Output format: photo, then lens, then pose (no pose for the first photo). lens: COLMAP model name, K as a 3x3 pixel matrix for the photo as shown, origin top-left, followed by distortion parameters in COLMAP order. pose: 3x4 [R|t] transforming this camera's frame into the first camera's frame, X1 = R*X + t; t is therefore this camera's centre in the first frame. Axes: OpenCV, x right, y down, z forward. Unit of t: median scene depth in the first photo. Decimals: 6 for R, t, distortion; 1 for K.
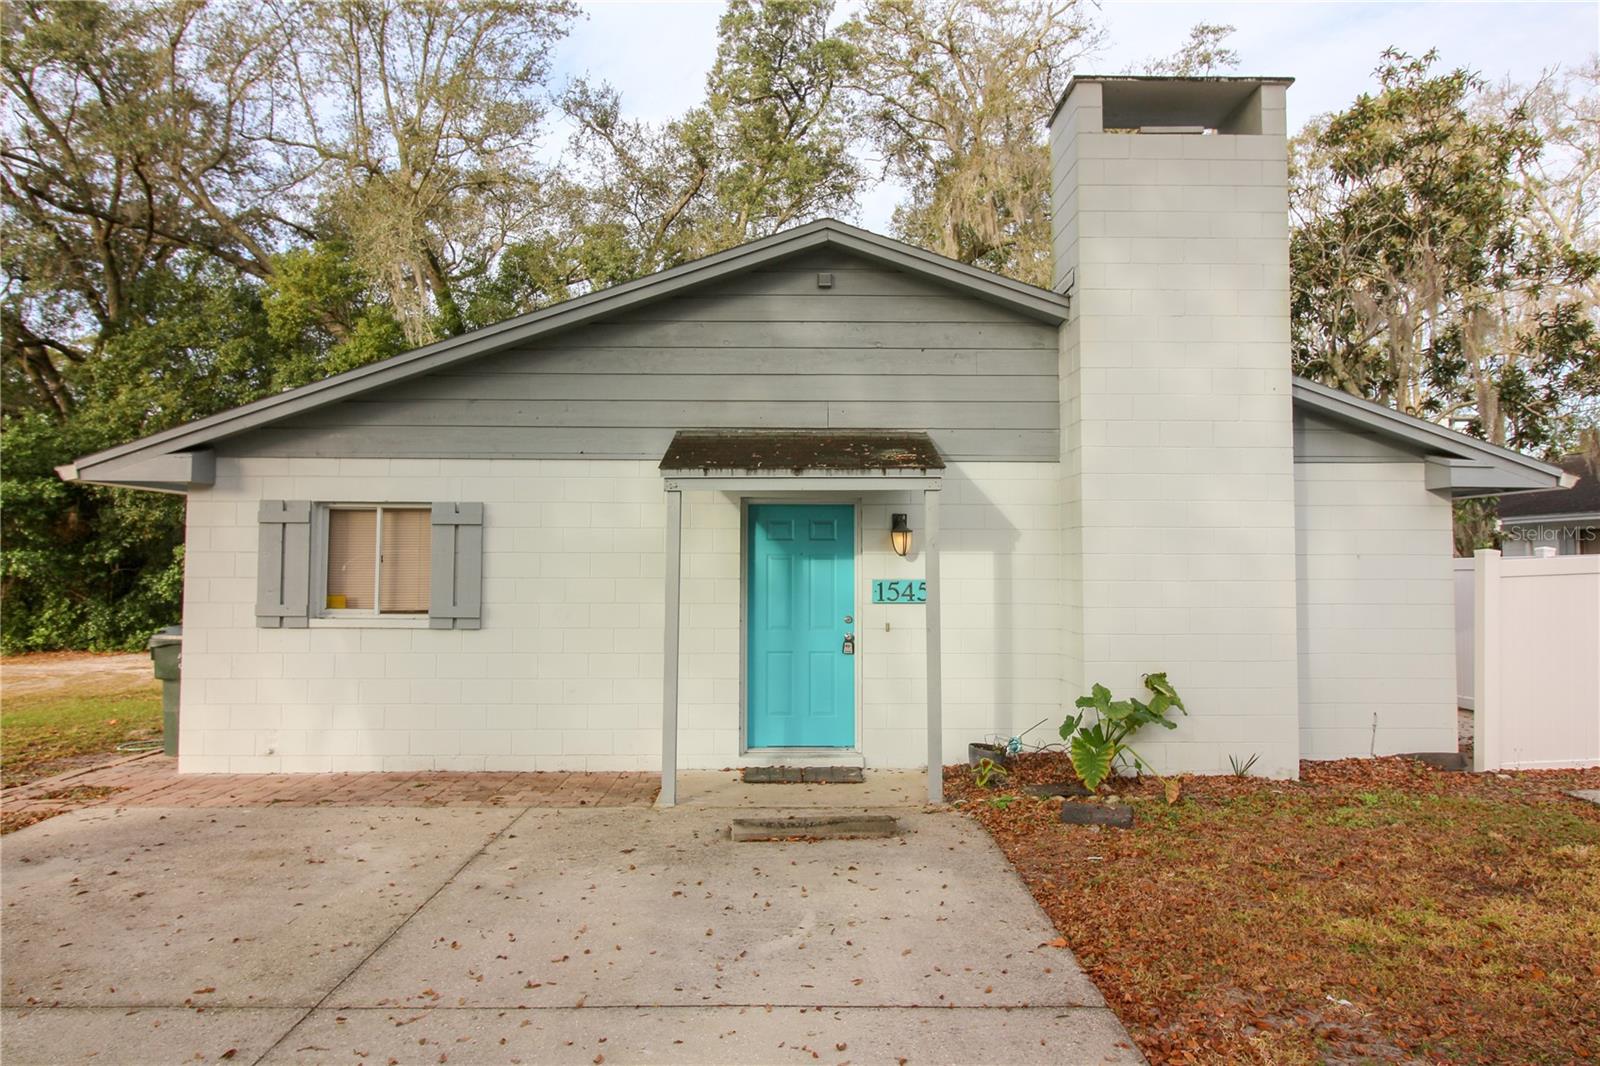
lens RADIAL K [[1021.4, 0, 799.5], [0, 1021.4, 533.5], [0, 0, 1]] dist [-0.001330, -0.002544]
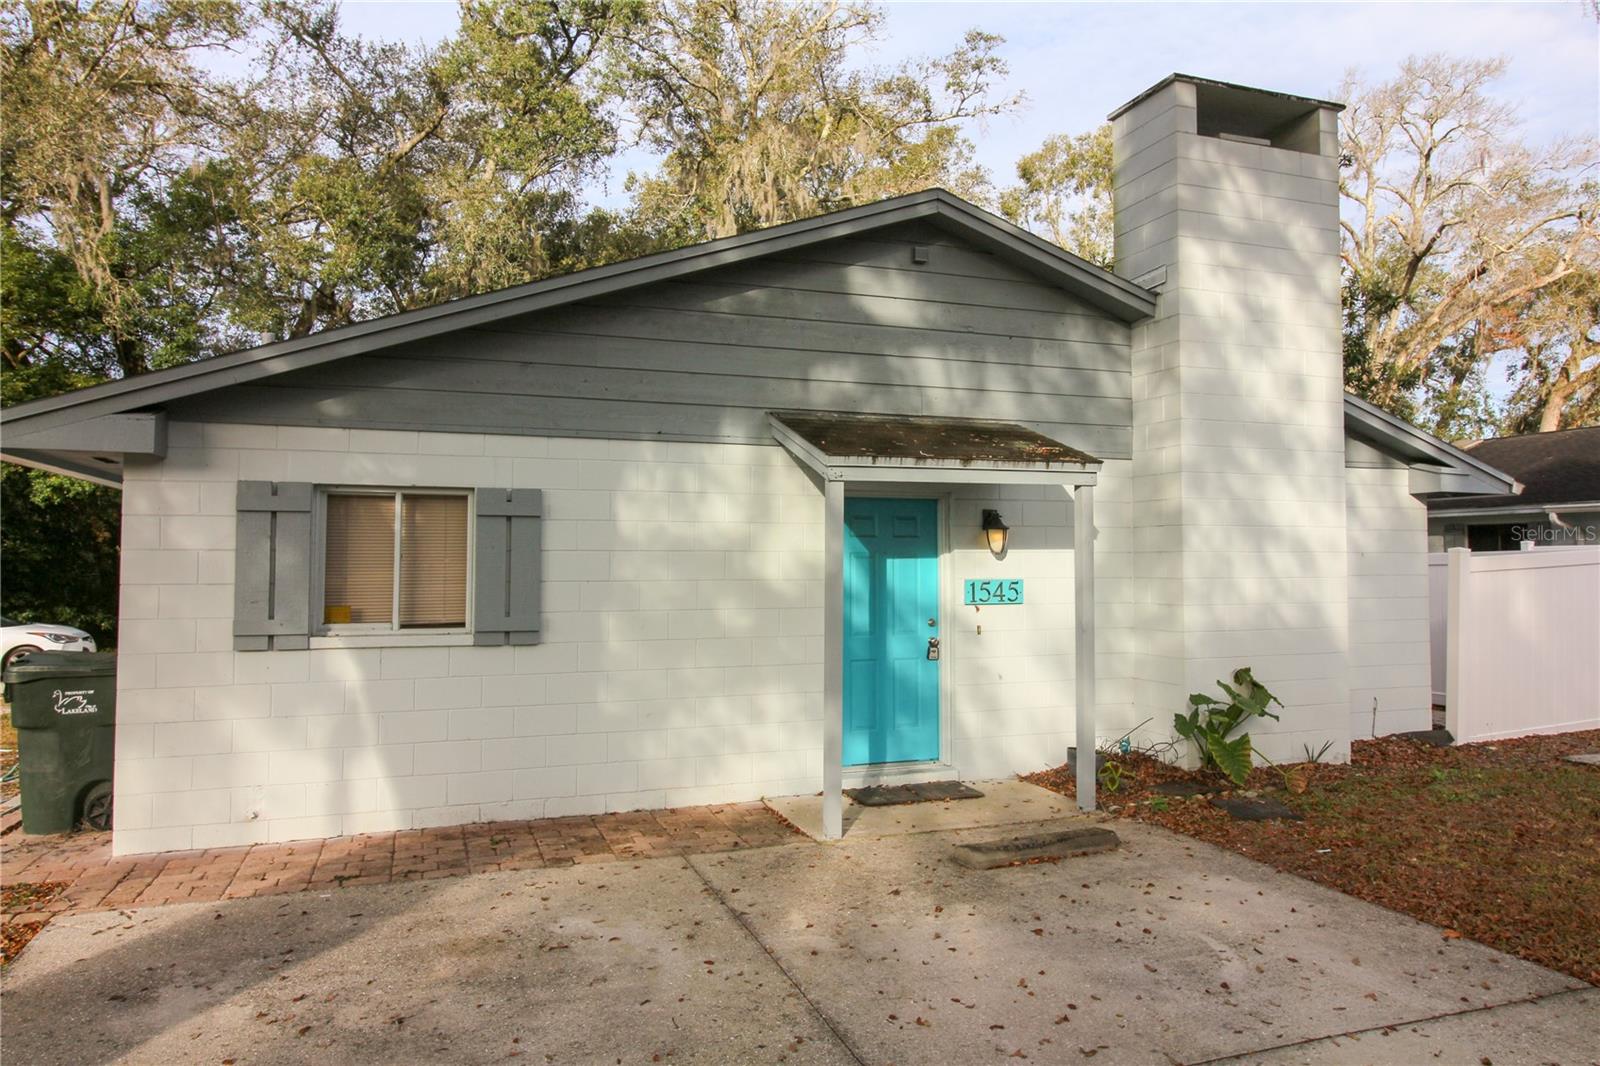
lens RADIAL K [[1090.1, 0, 802.1], [0, 1090.1, 532.6], [0, 0, 1]] dist [-0.002194, -0.001315]
pose [[0.942761, 0.005369, 0.333426, -0.403640], [-0.006243, 0.999979, 0.001550, 0.001577], [-0.333411, -0.003543, 0.942775, 0.108218]]
